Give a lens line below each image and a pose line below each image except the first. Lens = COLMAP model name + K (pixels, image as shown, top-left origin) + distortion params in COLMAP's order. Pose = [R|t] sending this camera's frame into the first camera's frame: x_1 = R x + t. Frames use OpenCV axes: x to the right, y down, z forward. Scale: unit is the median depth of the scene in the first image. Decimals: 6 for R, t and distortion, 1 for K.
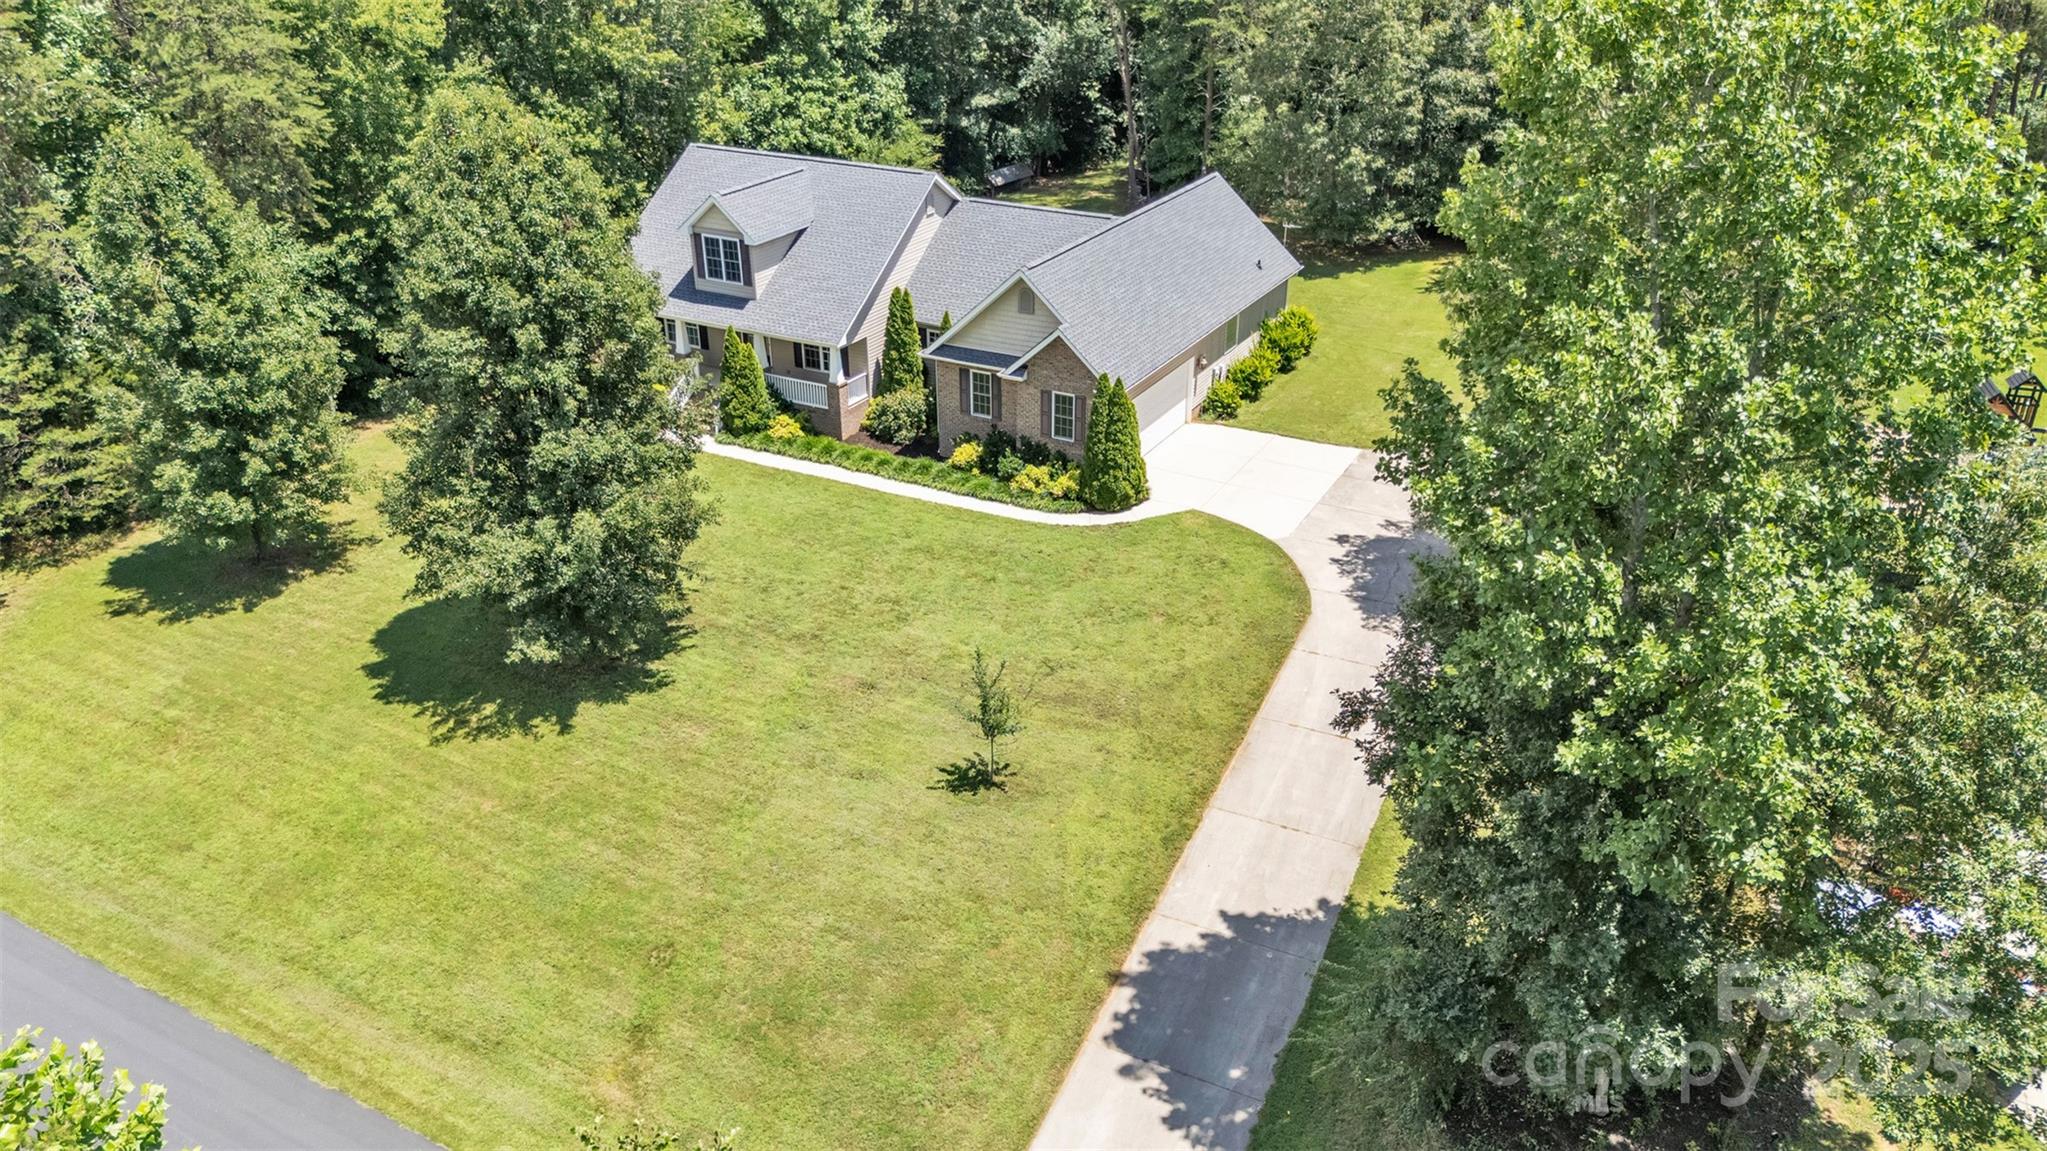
lens RADIAL K [[1529.3, 0, 1031.8], [0, 1529.3, 593.5], [0, 0, 1]] dist [0.054057, -0.015992]
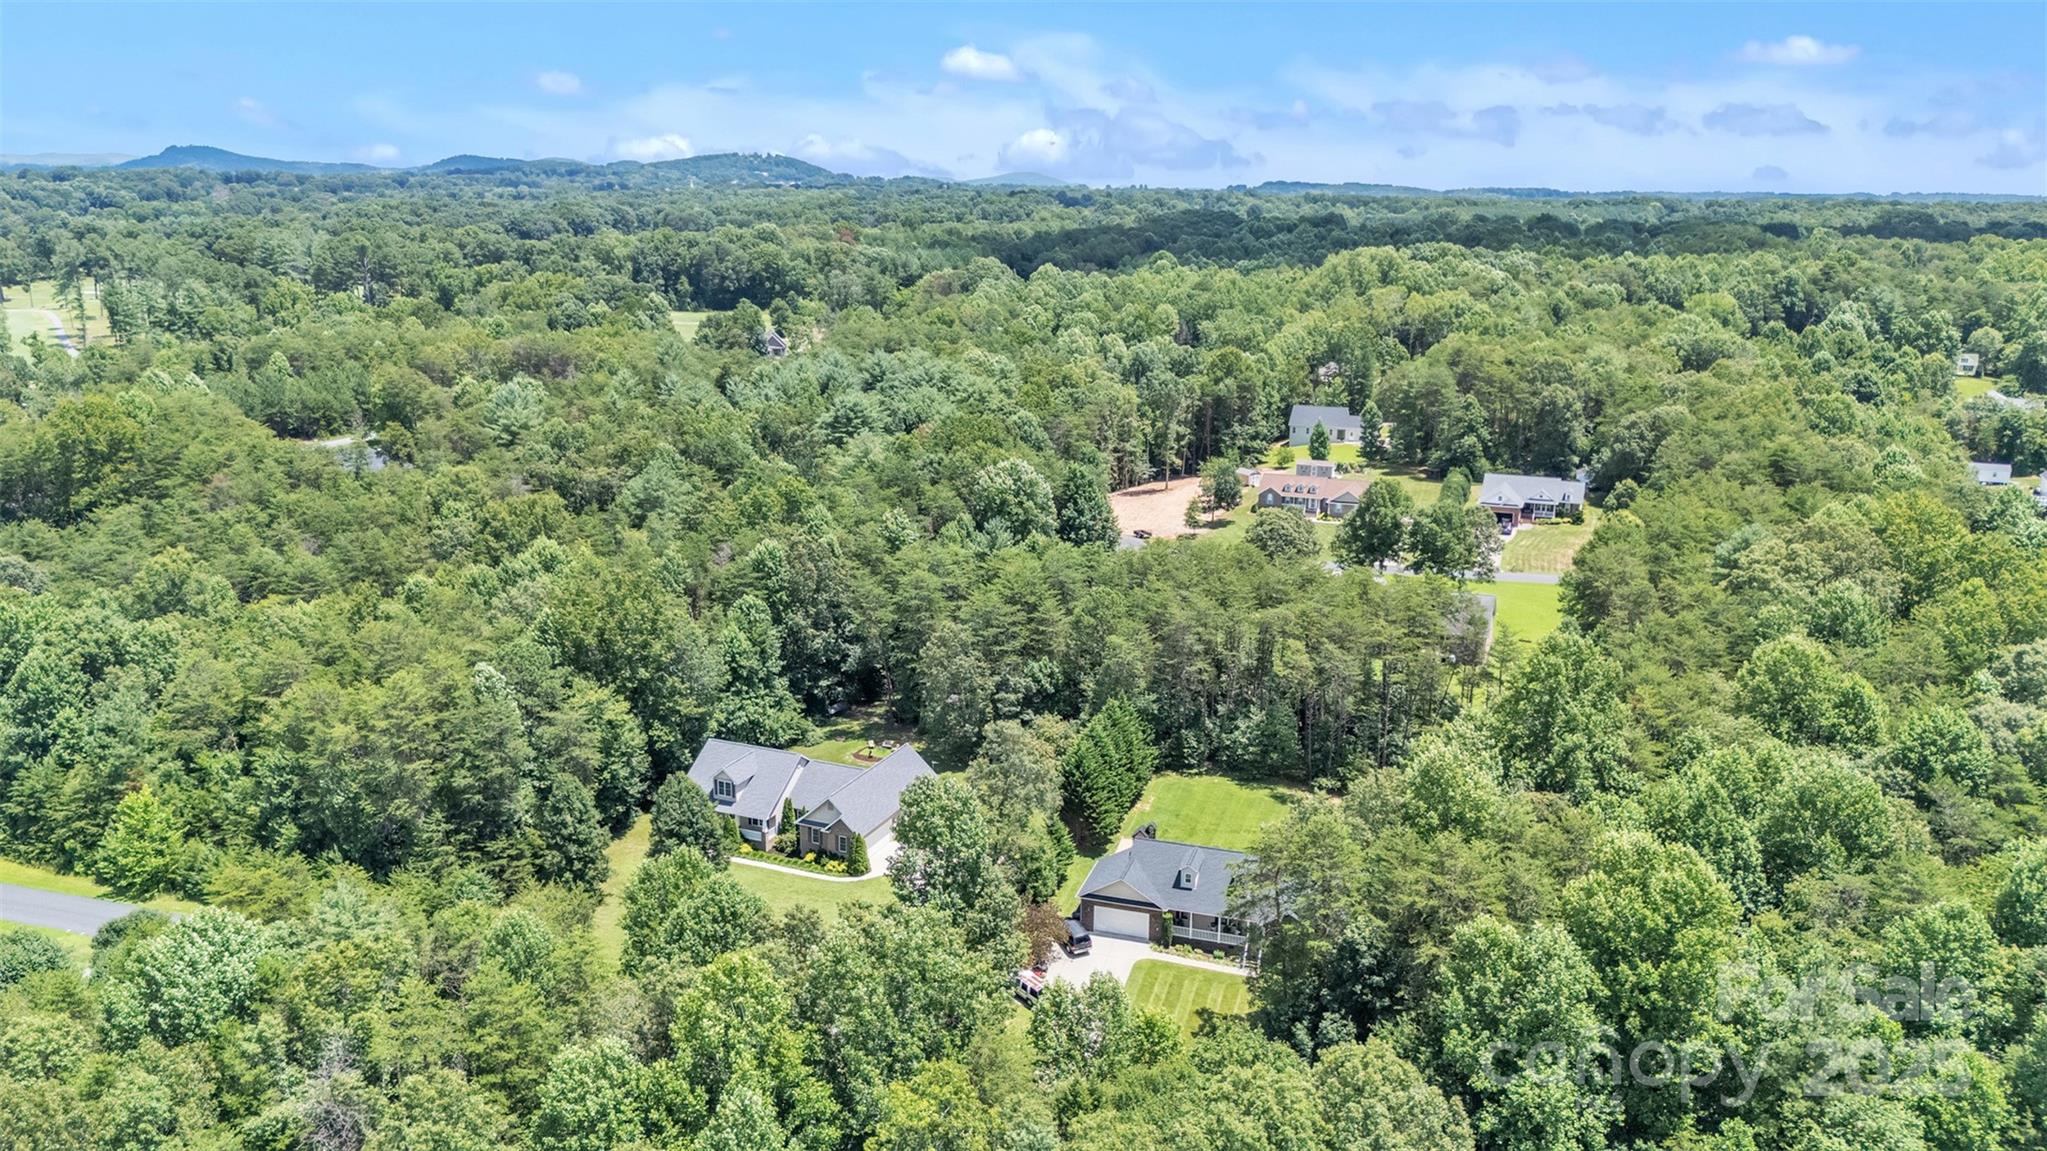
lens RADIAL K [[1529.3, 0, 1039.2], [0, 1529.3, 589.3], [0, 0, 1]] dist [0.054057, -0.015992]
pose [[0.996249, -0.013223, 0.085517, 0.146649], [0.030793, 0.977740, -0.207549, 0.029912], [-0.080869, 0.209404, 0.974479, -1.962803]]
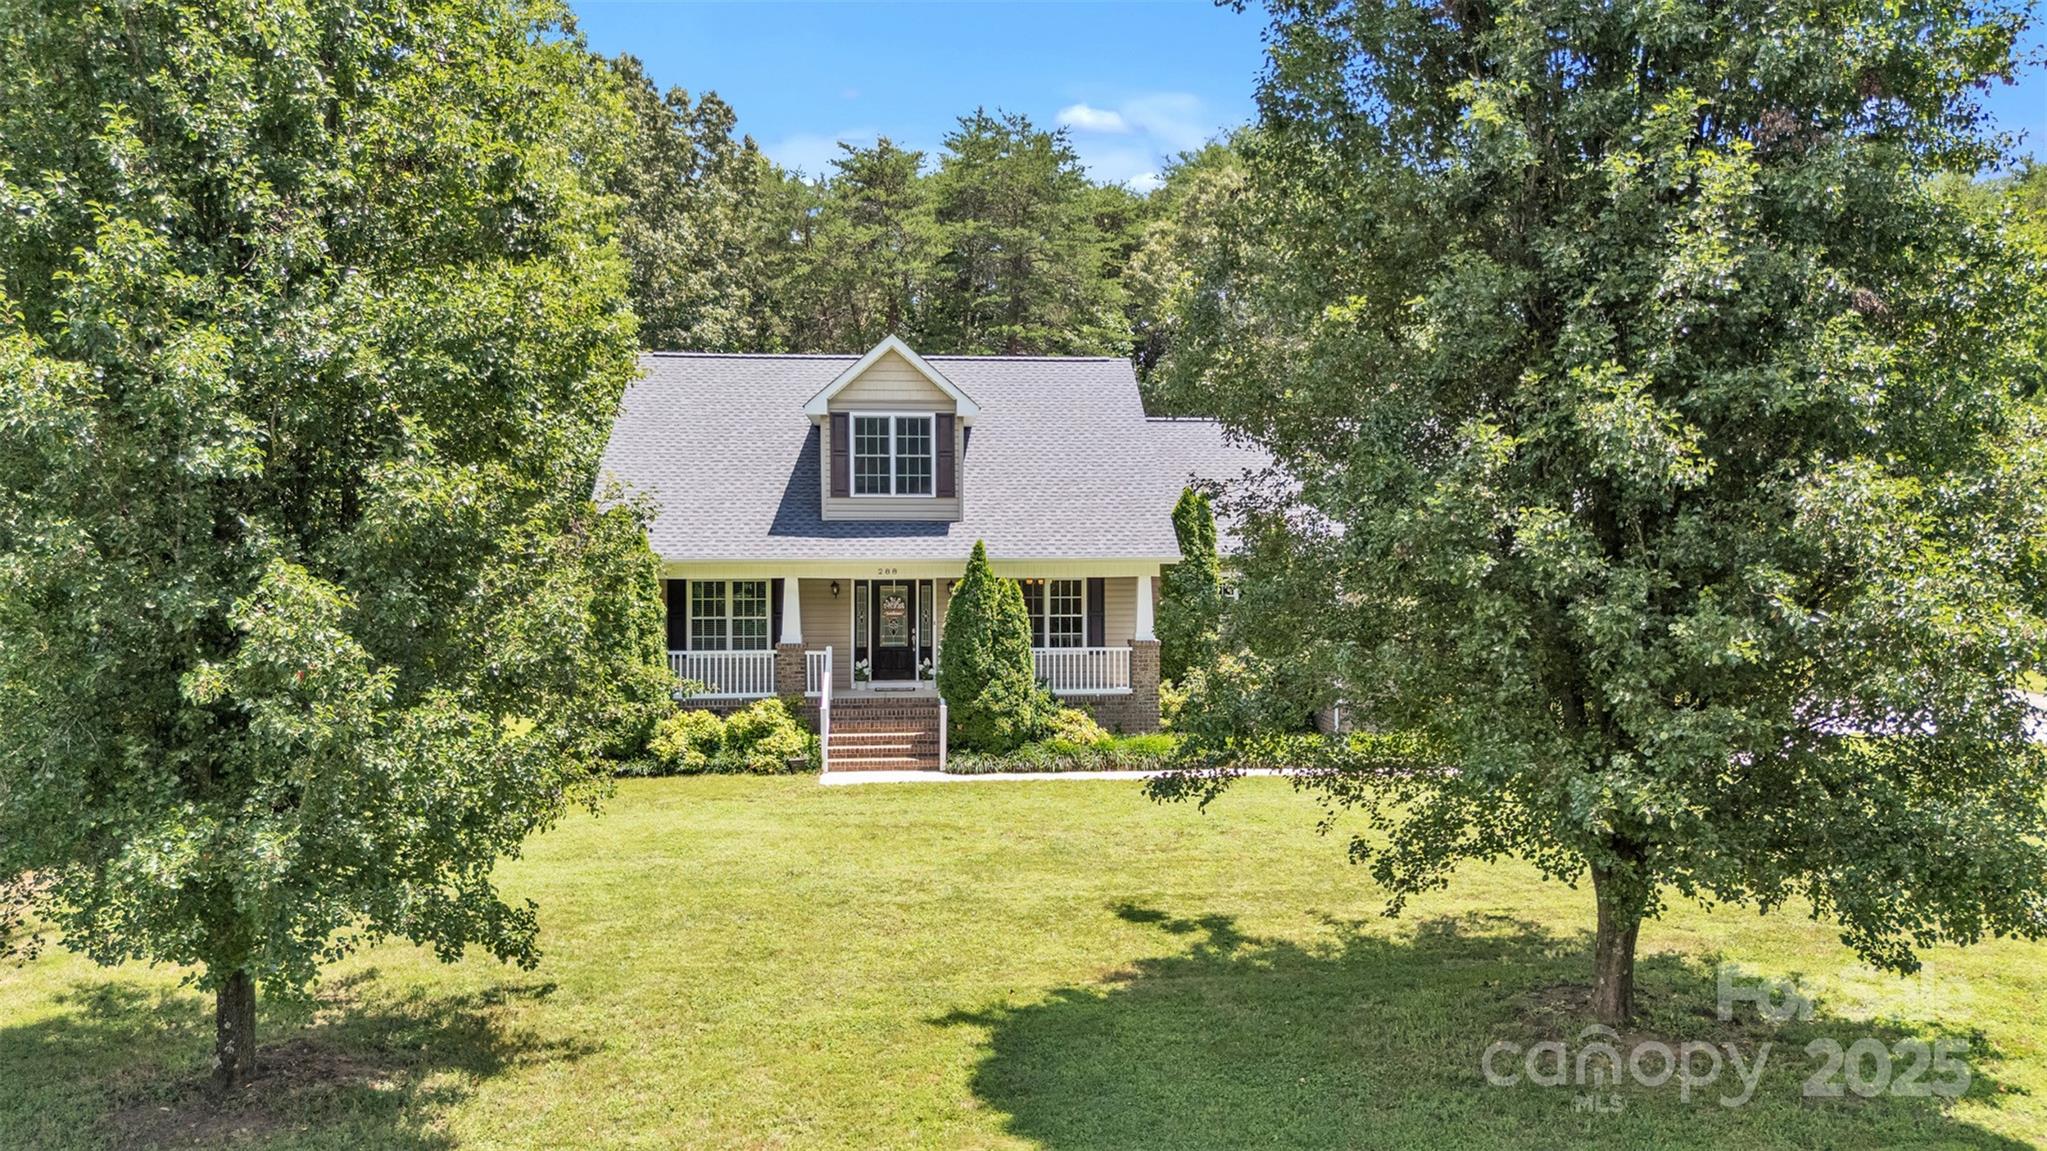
lens RADIAL K [[1529.3, 0, 1059.4], [0, 1529.3, 612.4], [0, 0, 1]] dist [0.054057, -0.015992]
pose [[0.833402, -0.032335, 0.551720, -0.473627], [0.251138, 0.911423, -0.325941, 0.026682], [-0.492312, 0.410197, 0.767703, 0.600984]]
